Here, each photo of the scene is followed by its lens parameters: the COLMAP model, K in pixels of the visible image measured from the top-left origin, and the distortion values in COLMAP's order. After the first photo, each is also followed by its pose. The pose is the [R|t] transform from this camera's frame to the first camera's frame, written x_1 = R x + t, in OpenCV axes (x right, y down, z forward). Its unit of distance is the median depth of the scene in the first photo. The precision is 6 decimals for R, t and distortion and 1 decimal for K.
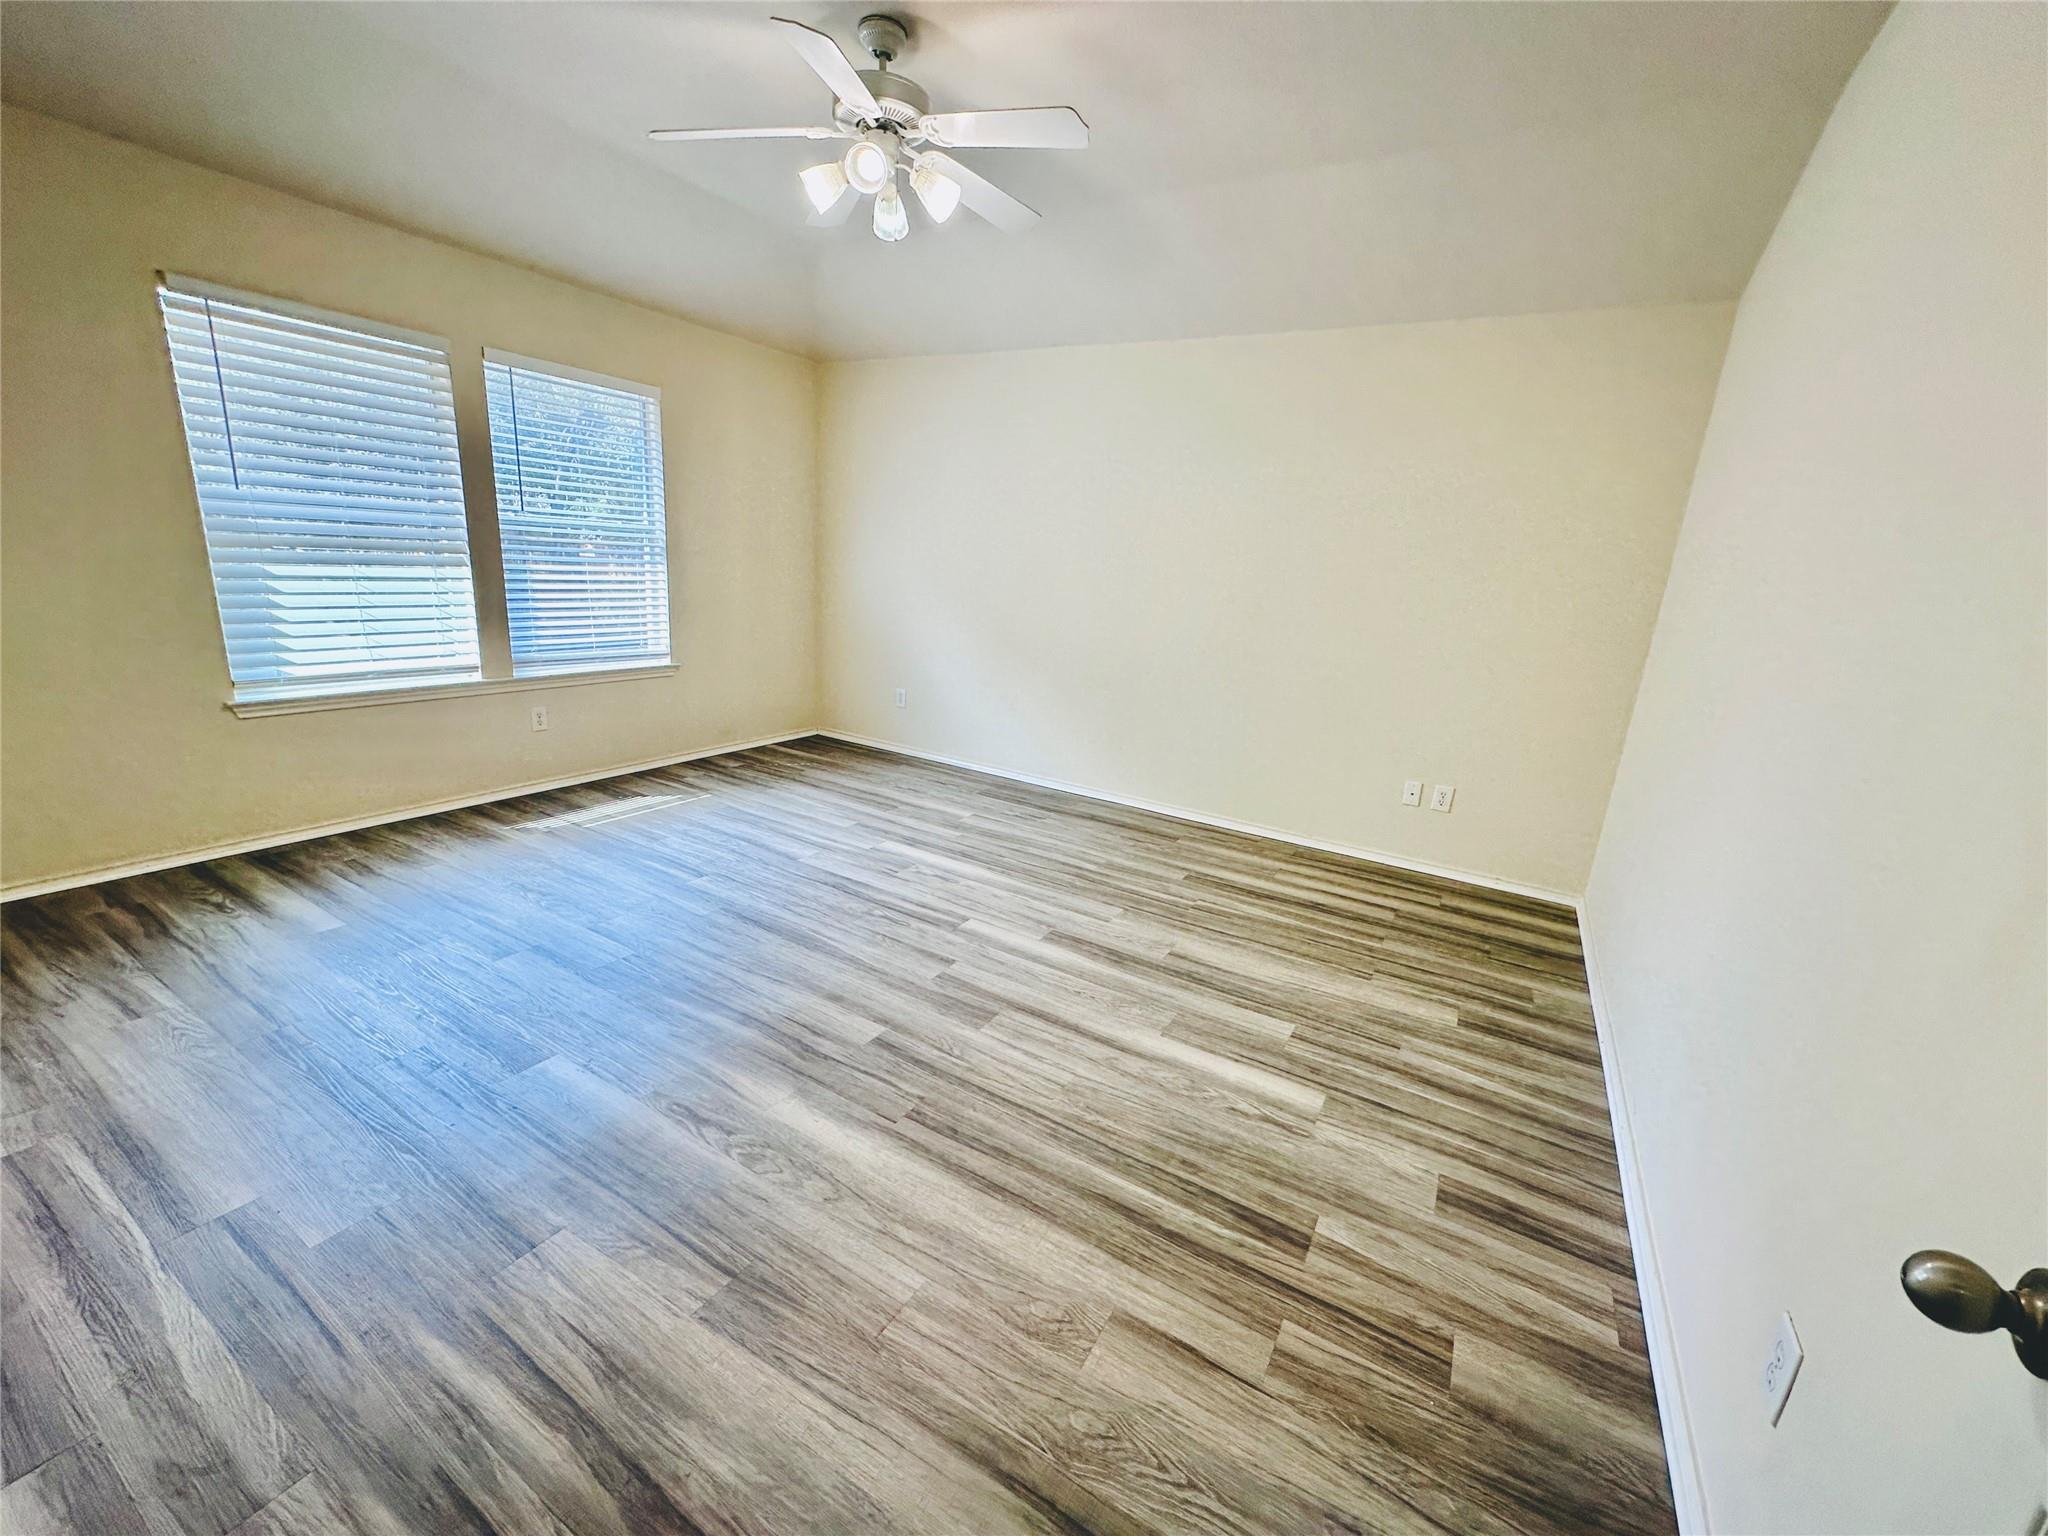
lens RADIAL K [[813.9, 0, 1022.2], [0, 813.9, 765.7], [0, 0, 1]] dist [-0.003361, 0.000899]
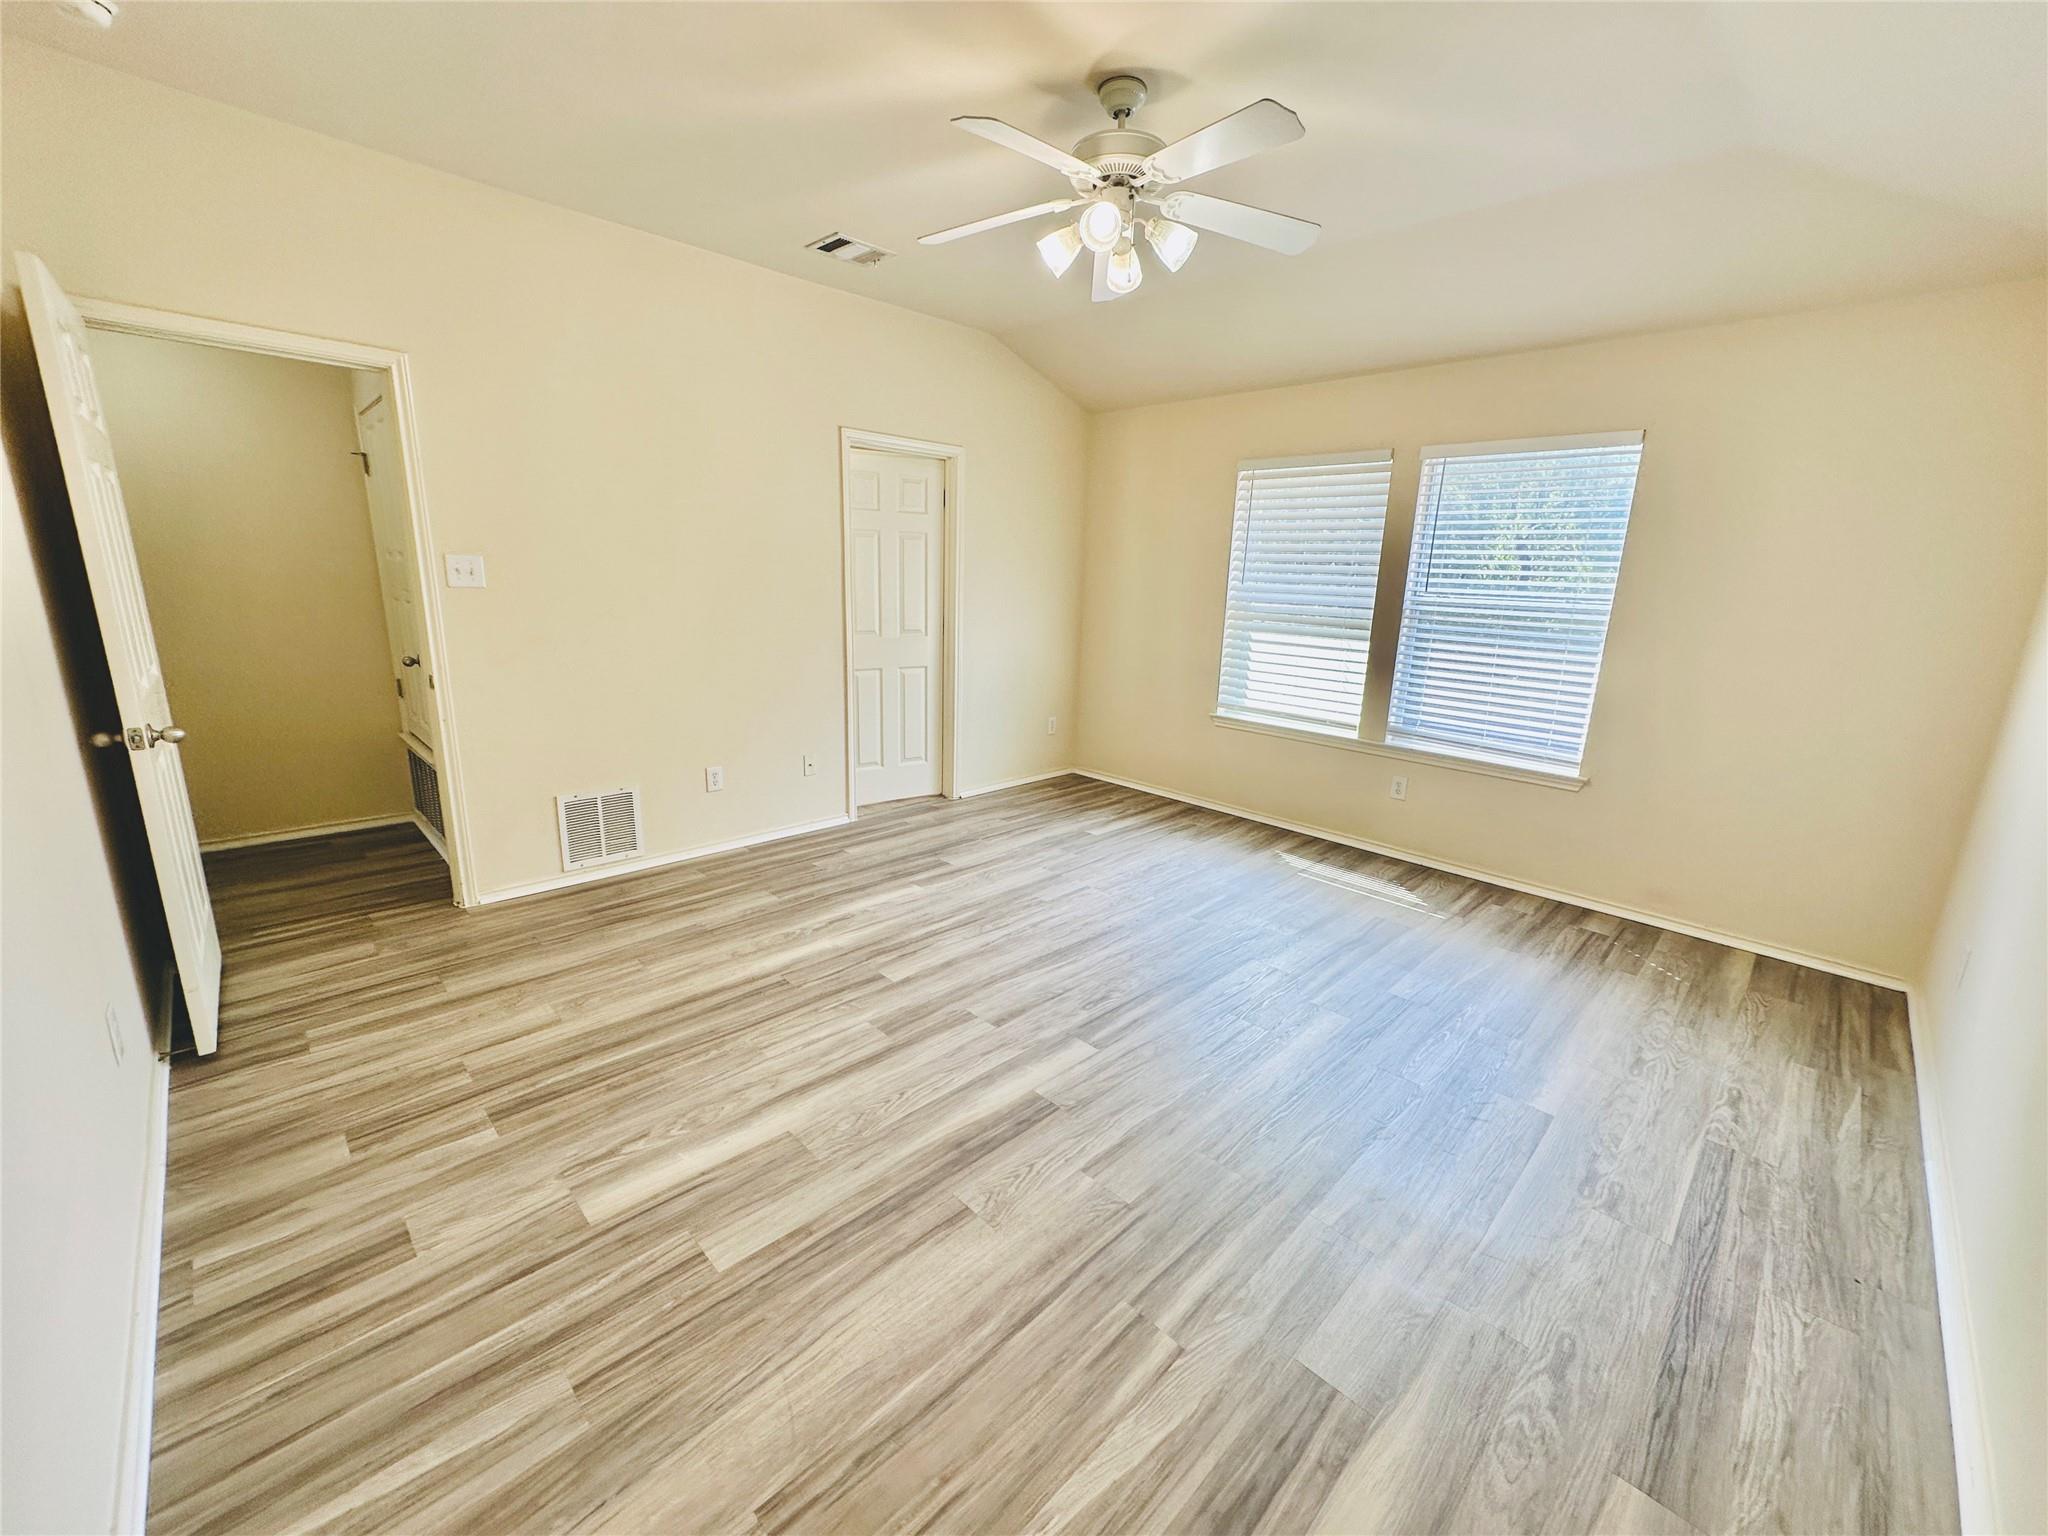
lens RADIAL K [[819.5, 0, 1026.6], [0, 819.5, 764.7], [0, 0, 1]] dist [0.002515, 0.000638]
pose [[-0.250628, 0.148752, -0.956587, 0.828039], [-0.292032, 0.930476, 0.221205, -0.282065], [0.922986, 0.334794, -0.189762, 1.185867]]
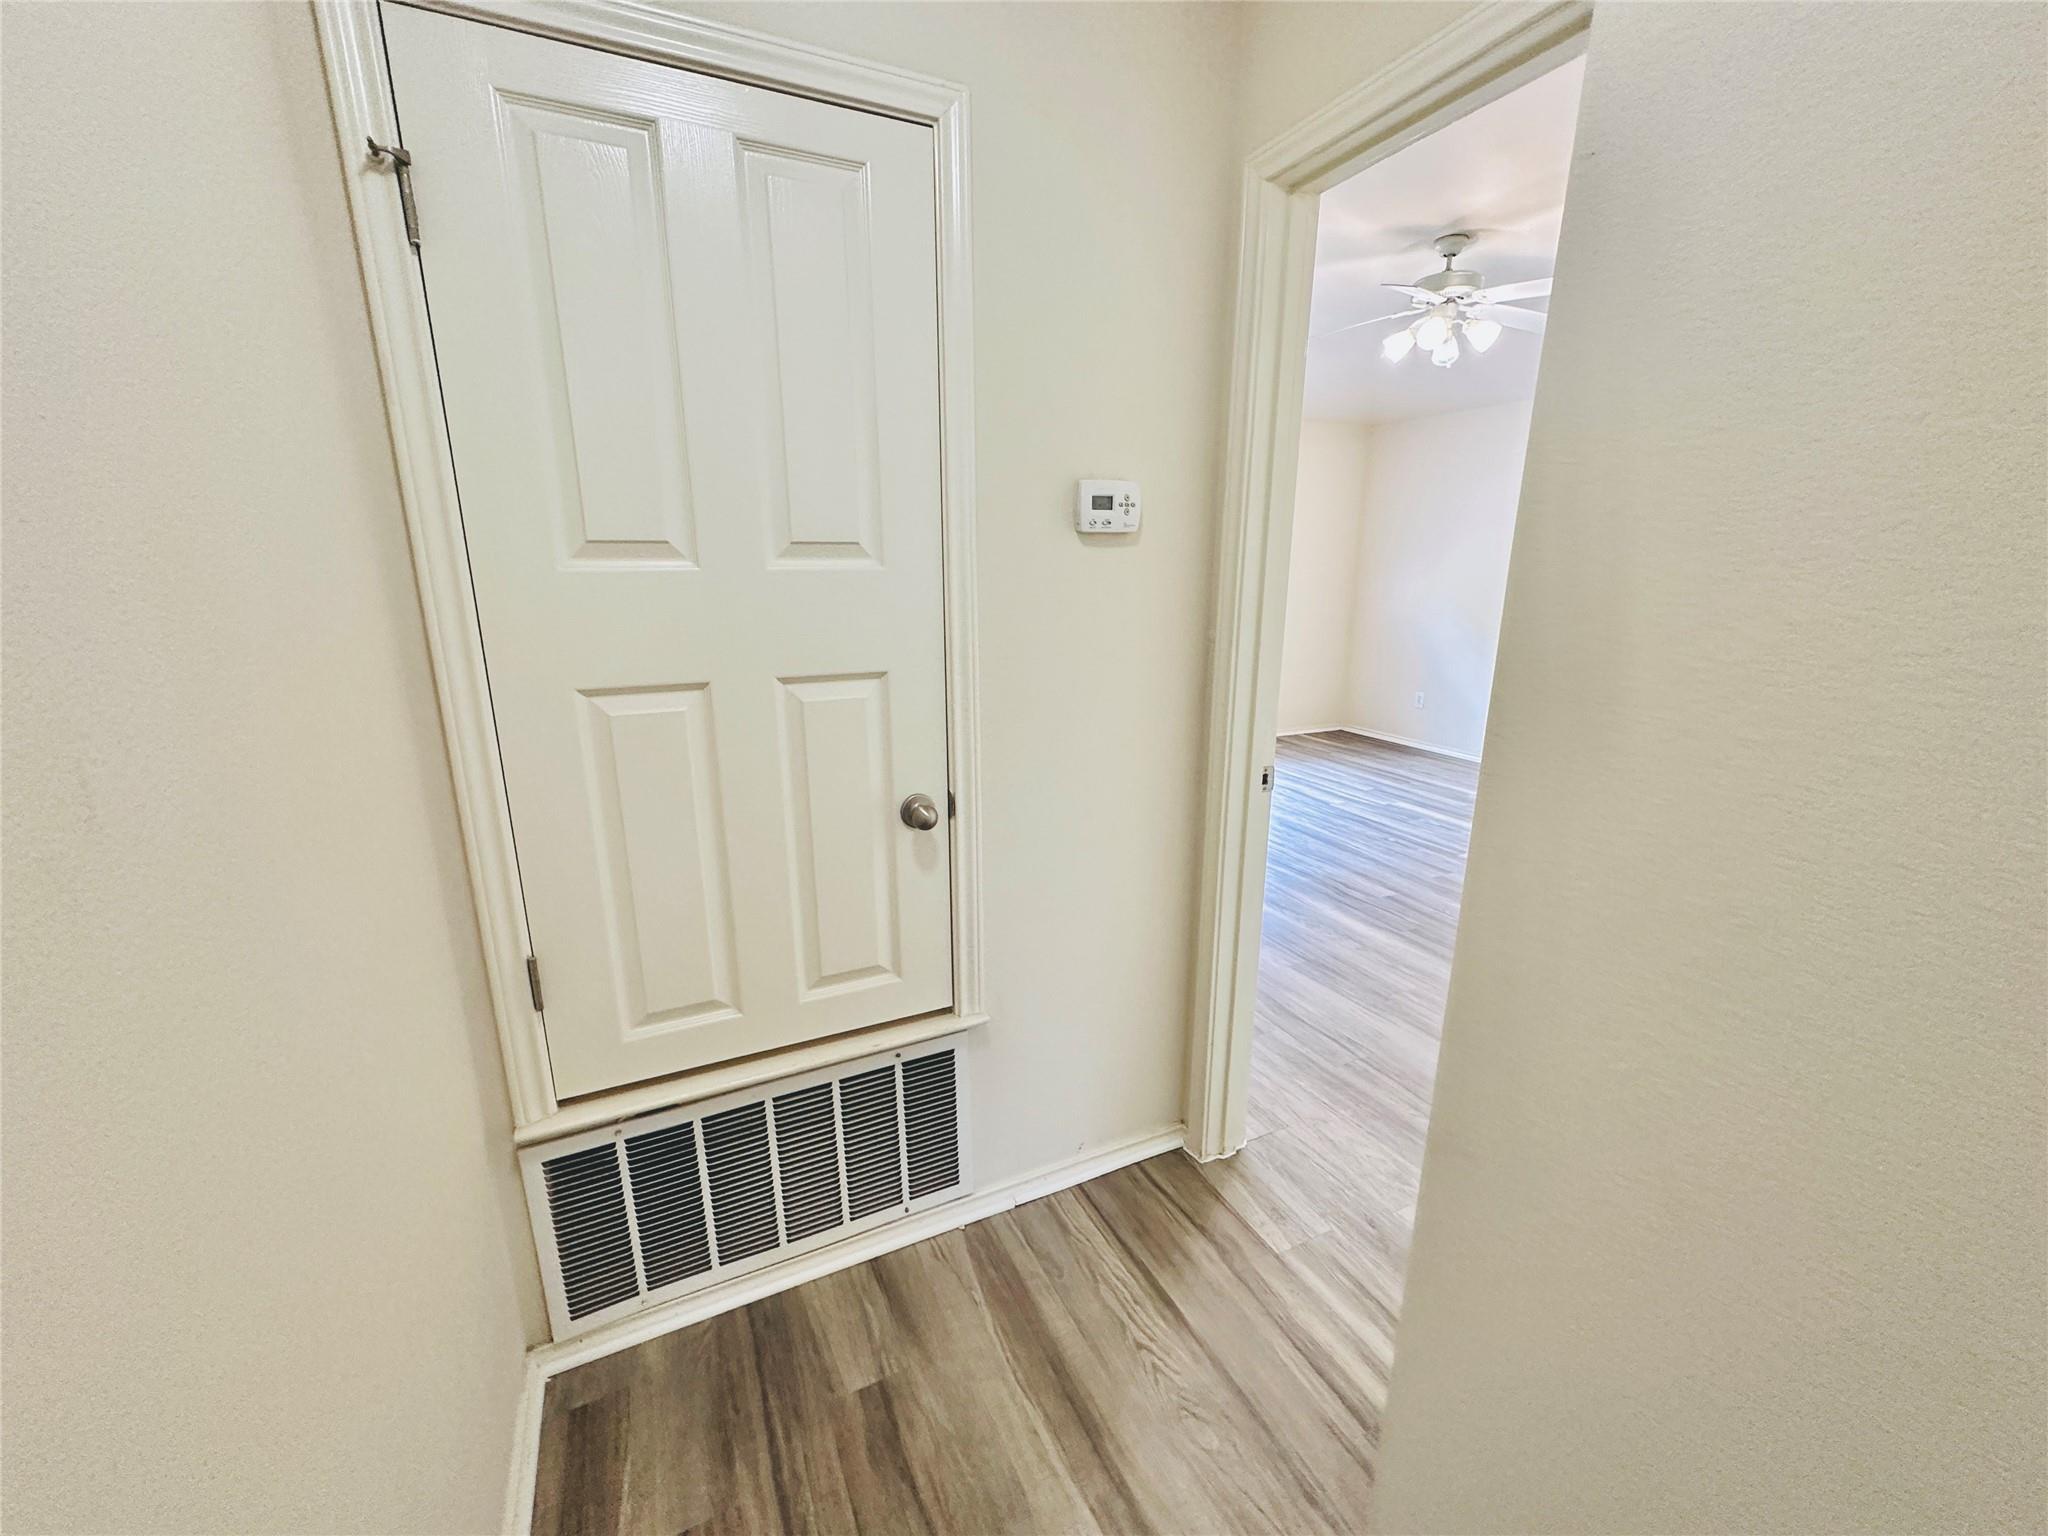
lens RADIAL K [[813.9, 0, 1022.2], [0, 813.9, 765.7], [0, 0, 1]] dist [-0.003361, 0.000899]
pose [[0.827210, 0.071112, -0.557375, 0.074643], [-0.089806, 0.995940, -0.006216, 0.143741], [0.554670, 0.055198, 0.830237, -0.589367]]
